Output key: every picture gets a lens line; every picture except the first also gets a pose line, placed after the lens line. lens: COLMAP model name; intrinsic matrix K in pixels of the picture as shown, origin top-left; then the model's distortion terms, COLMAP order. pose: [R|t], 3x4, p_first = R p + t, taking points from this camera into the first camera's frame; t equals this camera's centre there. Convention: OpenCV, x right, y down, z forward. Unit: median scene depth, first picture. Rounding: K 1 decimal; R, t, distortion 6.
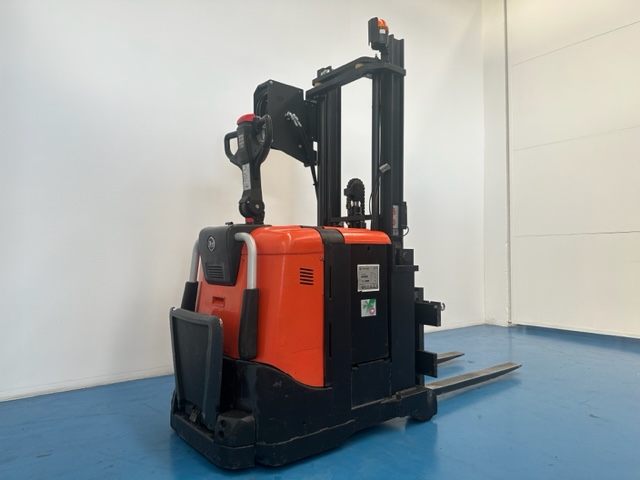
lens RADIAL K [[447.7, 0, 320.0], [0, 447.7, 240.0], [0, 0, 1]] dist [0.001453, -0.003105]
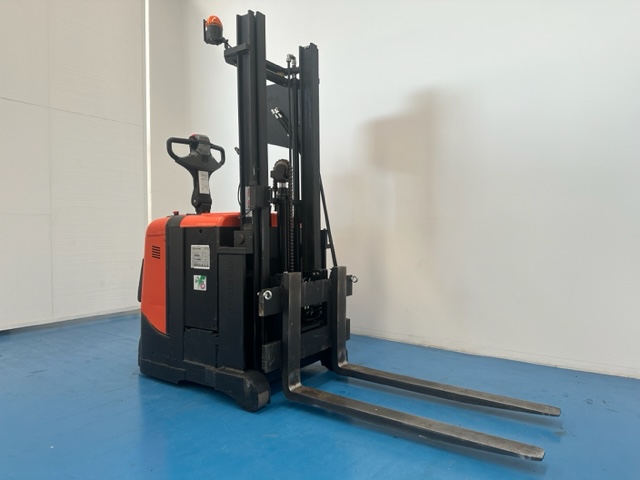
lens RADIAL K [[447.7, 0, 320.0], [0, 447.7, 240.0], [0, 0, 1]] dist [0.001453, -0.003105]
pose [[0.329941, 0.018108, -0.943828, 1.313397], [0.032848, 0.998990, 0.030650, 0.016765], [0.943430, -0.041116, 0.329013, 0.931044]]
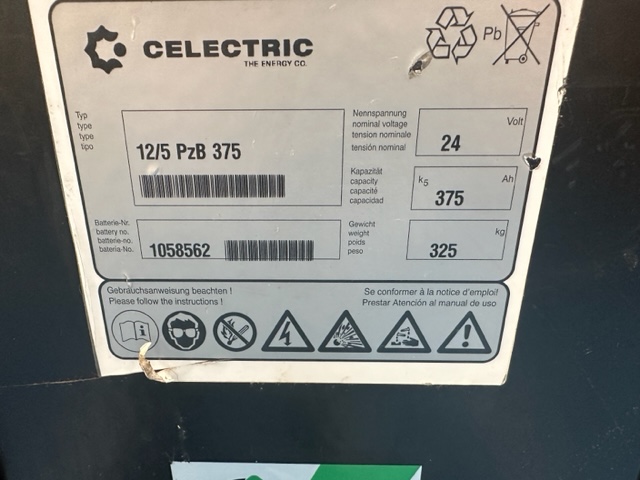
lens RADIAL K [[447.8, 0, 320.0], [0, 447.8, 240.0], [0, 0, 1]] dist [-0.000899, -0.000284]
pose [[0.766139, 0.226538, -0.601425, 0.152890], [0.023229, 0.925442, 0.378176, 0.065998], [0.642255, -0.303706, 0.703755, 0.973419]]
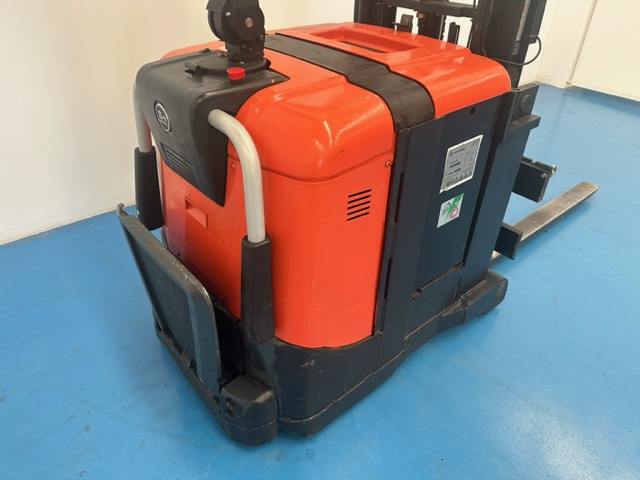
lens RADIAL K [[447.7, 0, 320.0], [0, 447.7, 240.0], [0, 0, 1]] dist [0.001453, -0.003105]
pose [[0.999813, 0.001108, 0.019291, -0.077797], [-0.012640, 0.792600, 0.609611, -0.181060], [-0.014615, -0.609741, 0.792466, 0.513948]]
